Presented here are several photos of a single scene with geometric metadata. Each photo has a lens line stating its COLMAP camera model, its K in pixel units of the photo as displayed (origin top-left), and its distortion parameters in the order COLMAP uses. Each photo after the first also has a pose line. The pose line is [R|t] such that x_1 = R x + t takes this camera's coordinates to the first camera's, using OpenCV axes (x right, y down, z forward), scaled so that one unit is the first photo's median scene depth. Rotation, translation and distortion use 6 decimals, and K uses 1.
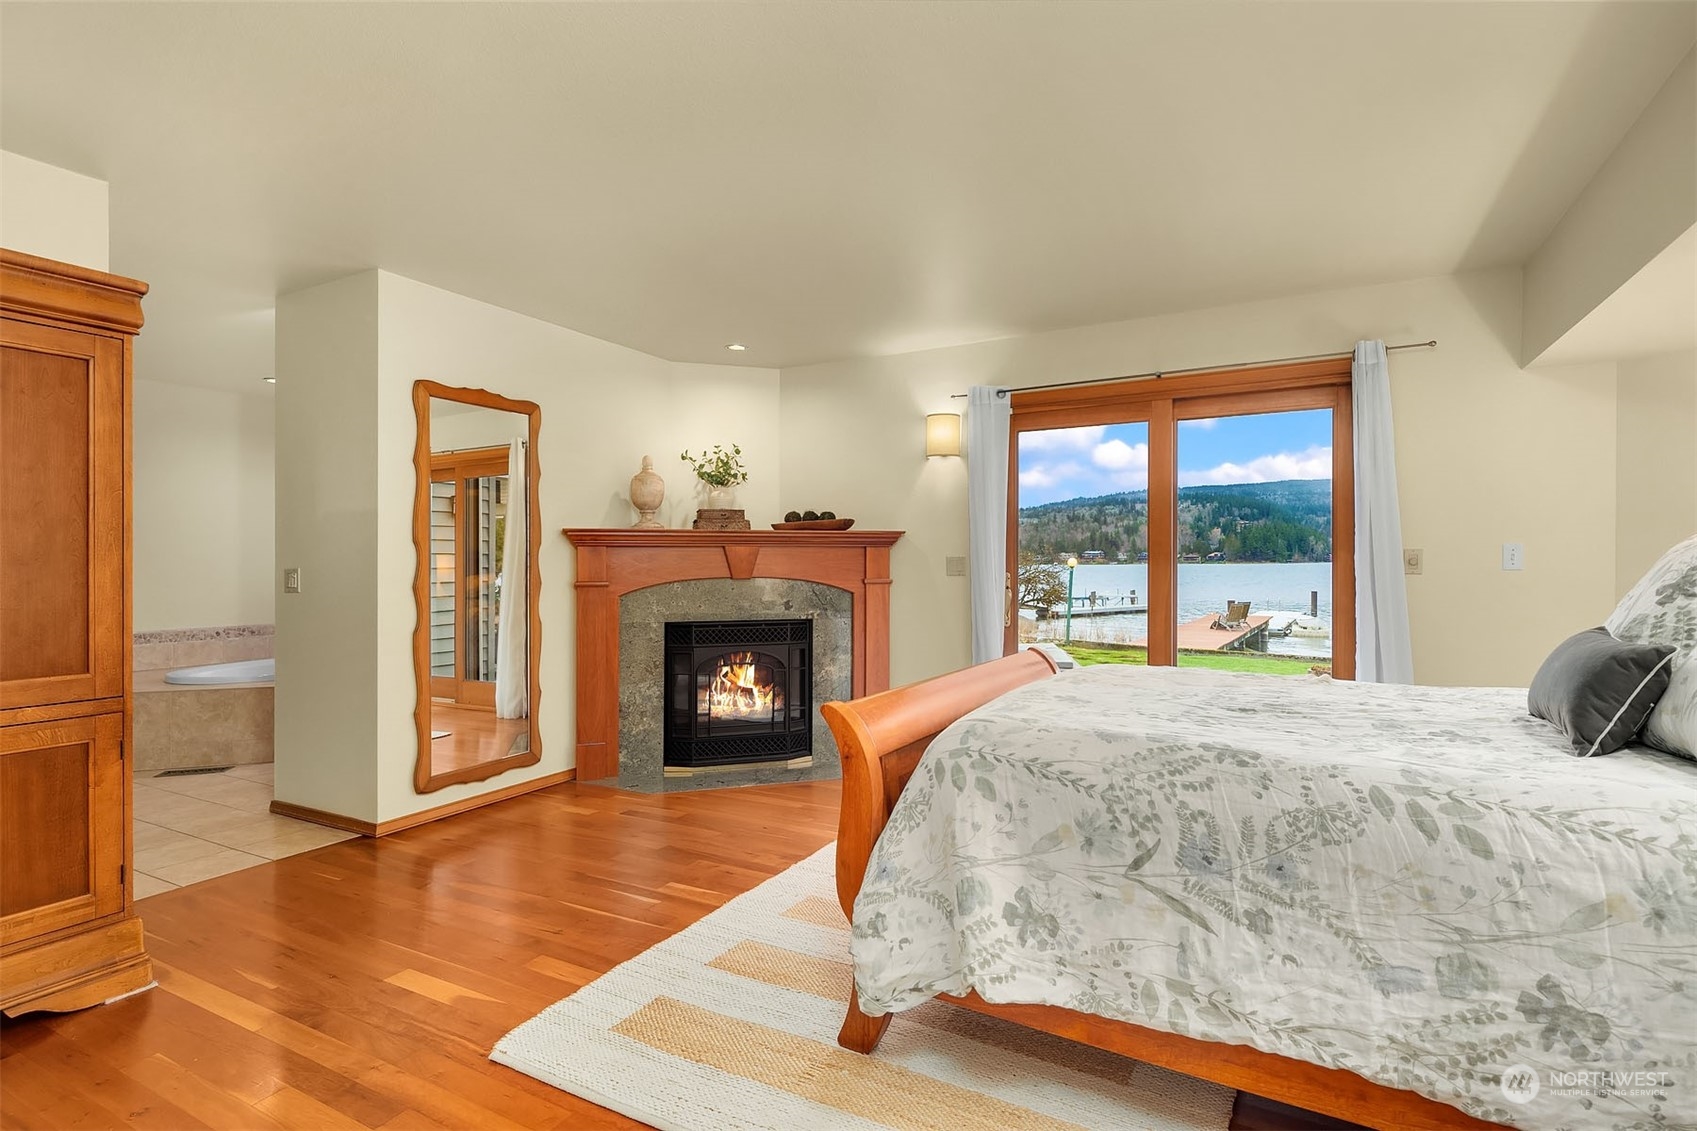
lens RADIAL K [[825.5, 0, 850.4], [0, 825.5, 514.5], [0, 0, 1]] dist [0.004537, -0.003628]
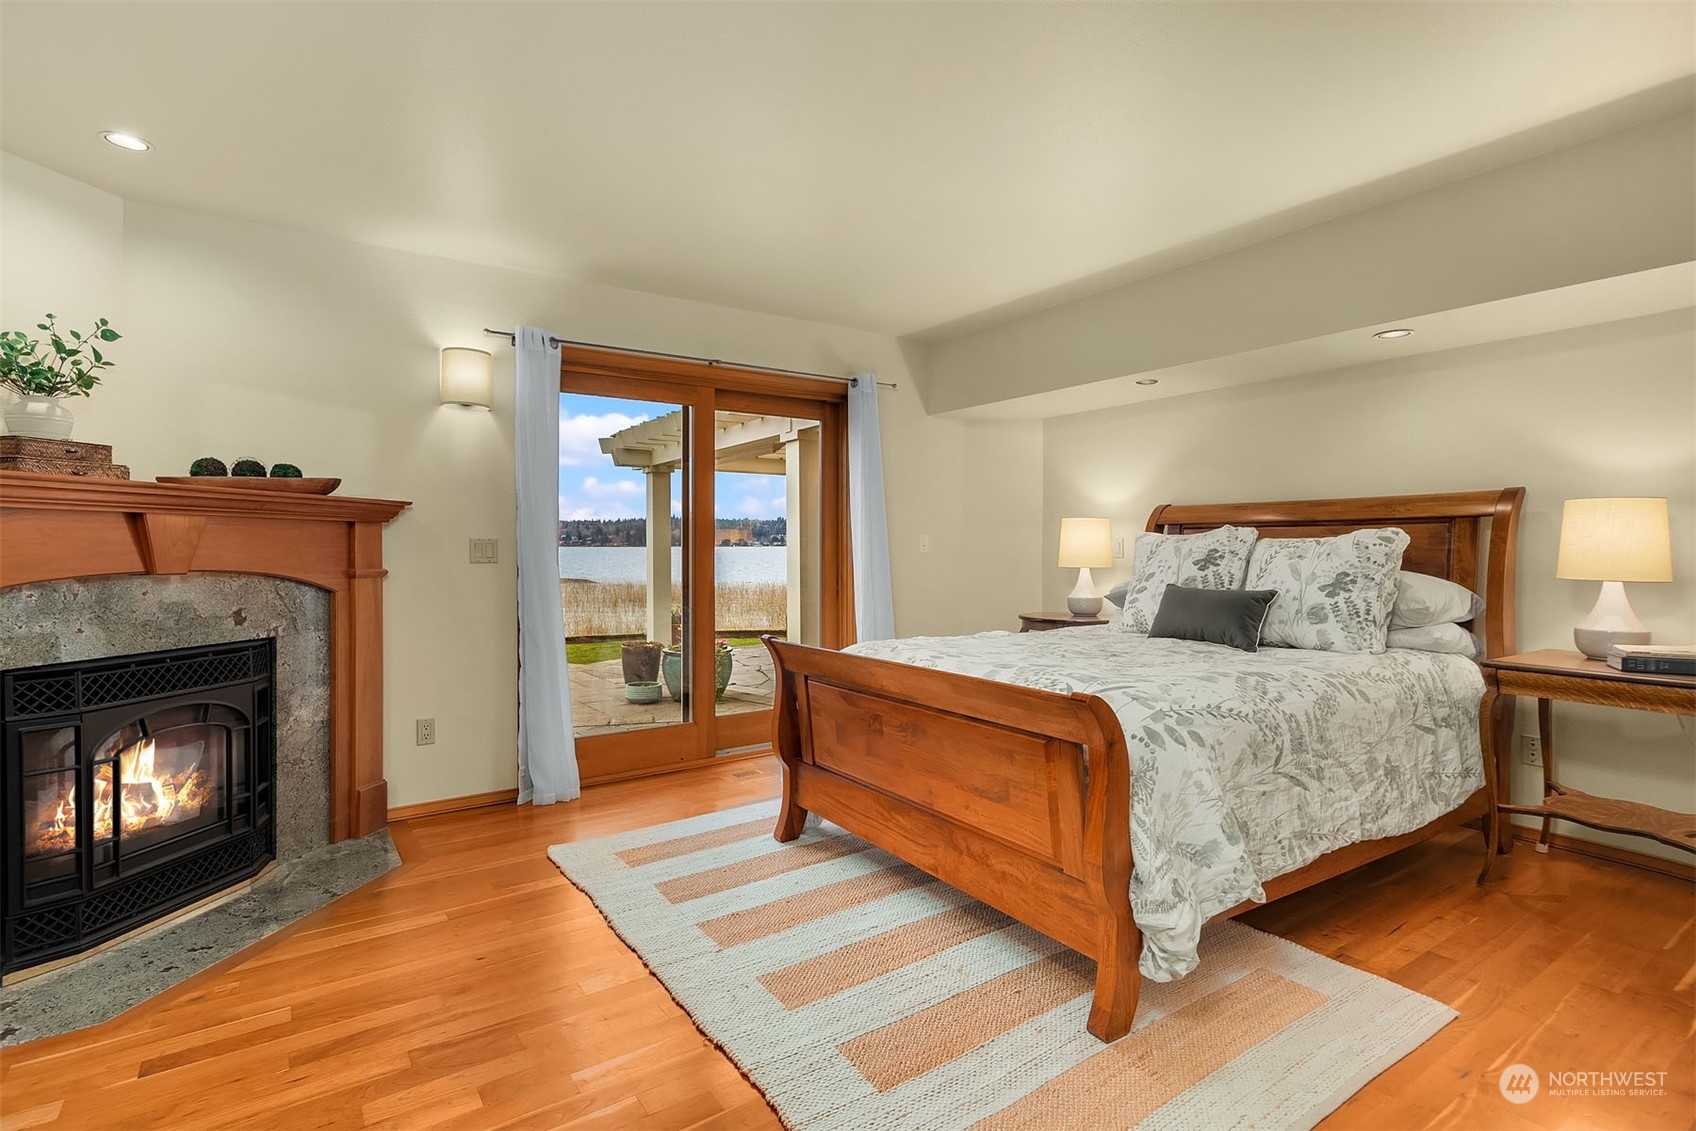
lens RADIAL K [[825.0, 0, 875.4], [0, 825.0, 514.9], [0, 0, 1]] dist [0.004537, -0.003628]
pose [[0.445137, 0.039092, 0.894609, -0.404940], [-0.054148, 0.998394, -0.016684, 0.022439], [-0.893824, -0.041014, 0.446539, 0.332354]]
